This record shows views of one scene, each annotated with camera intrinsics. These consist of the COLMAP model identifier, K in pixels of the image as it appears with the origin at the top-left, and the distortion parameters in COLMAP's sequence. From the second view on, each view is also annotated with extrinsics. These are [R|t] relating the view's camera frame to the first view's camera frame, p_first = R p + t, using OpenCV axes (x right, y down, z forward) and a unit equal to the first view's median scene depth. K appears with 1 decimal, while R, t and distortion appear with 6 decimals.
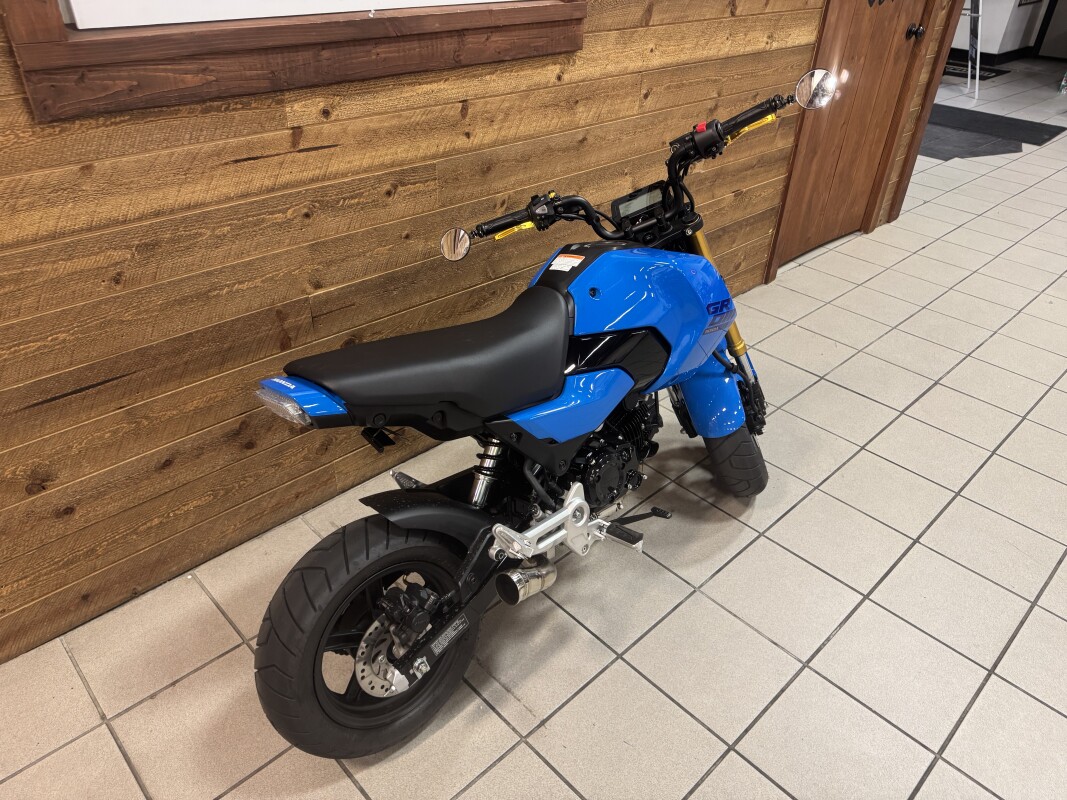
lens RADIAL K [[766.1, 0, 535.7], [0, 766.1, 410.7], [0, 0, 1]] dist [-0.003618, -0.006819]
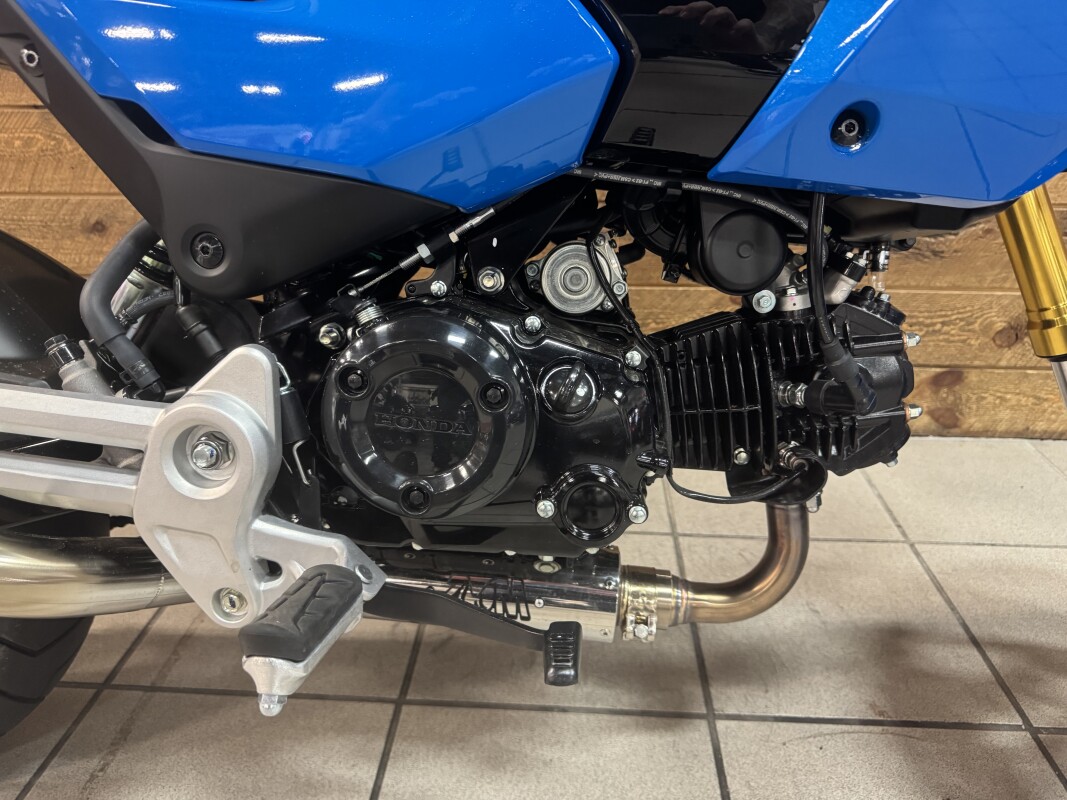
lens RADIAL K [[766.1, 0, 540.5], [0, 766.1, 403.7], [0, 0, 1]] dist [-0.003618, -0.006819]
pose [[0.674150, 0.278595, -0.684037, 0.264781], [-0.395231, 0.918452, -0.015450, 0.061262], [0.623951, 0.280768, 0.729284, 0.717044]]
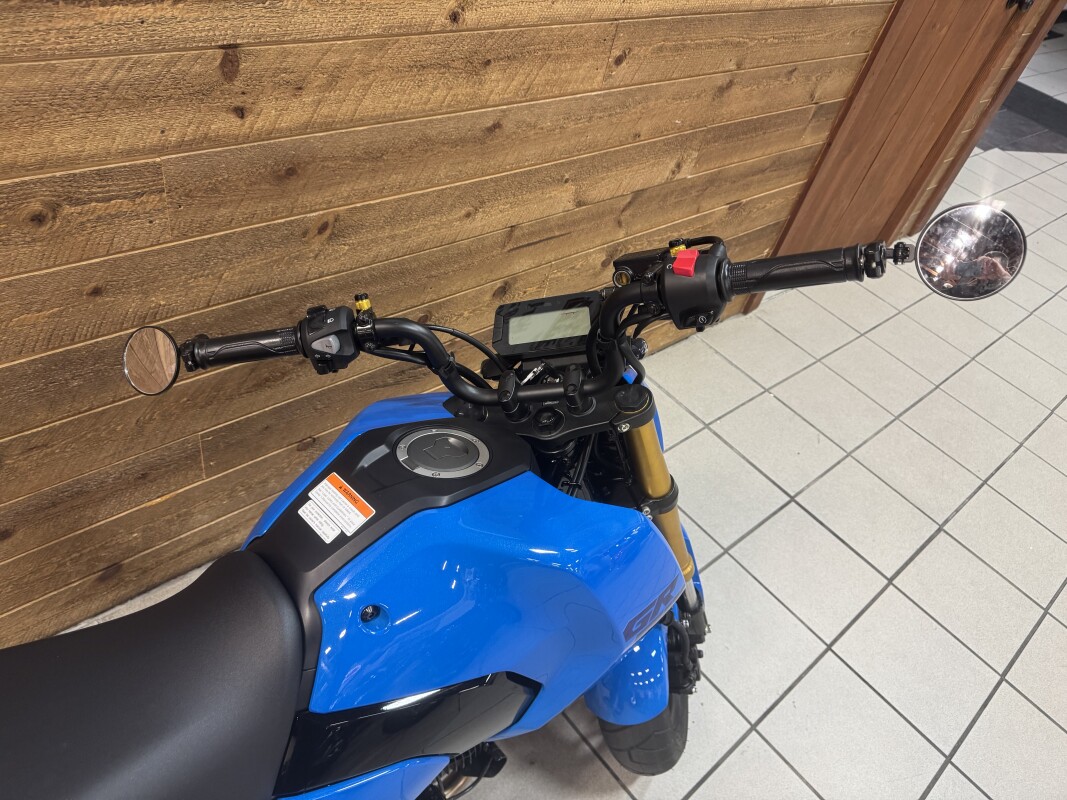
lens RADIAL K [[766.1, 0, 540.5], [0, 766.1, 394.4], [0, 0, 1]] dist [-0.003618, -0.006819]
pose [[0.982570, 0.162374, 0.090506, 0.088871], [-0.174514, 0.973442, 0.148173, -0.288940], [-0.064043, -0.161385, 0.984811, 0.466016]]
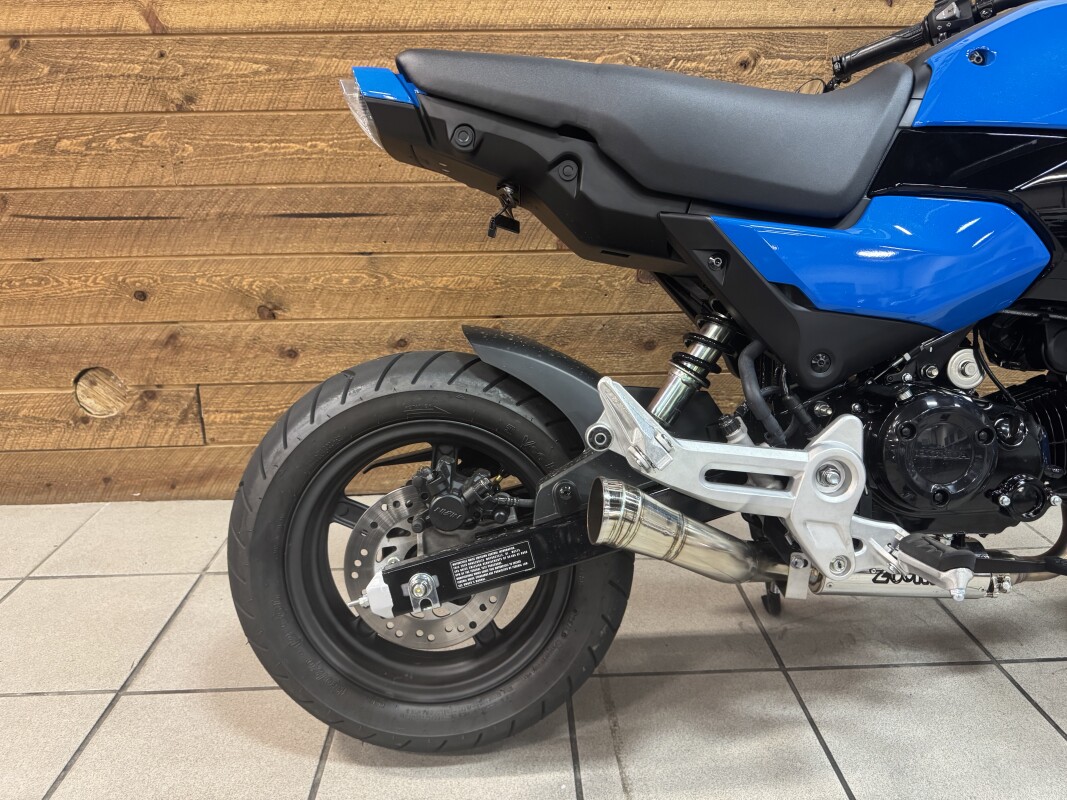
lens RADIAL K [[766.1, 0, 532.0], [0, 766.1, 407.2], [0, 0, 1]] dist [-0.003618, -0.006819]
pose [[0.738896, 0.170619, -0.651860, 0.184309], [-0.341468, 0.928804, -0.143953, 0.189622], [0.580889, 0.328956, 0.744551, 0.420773]]
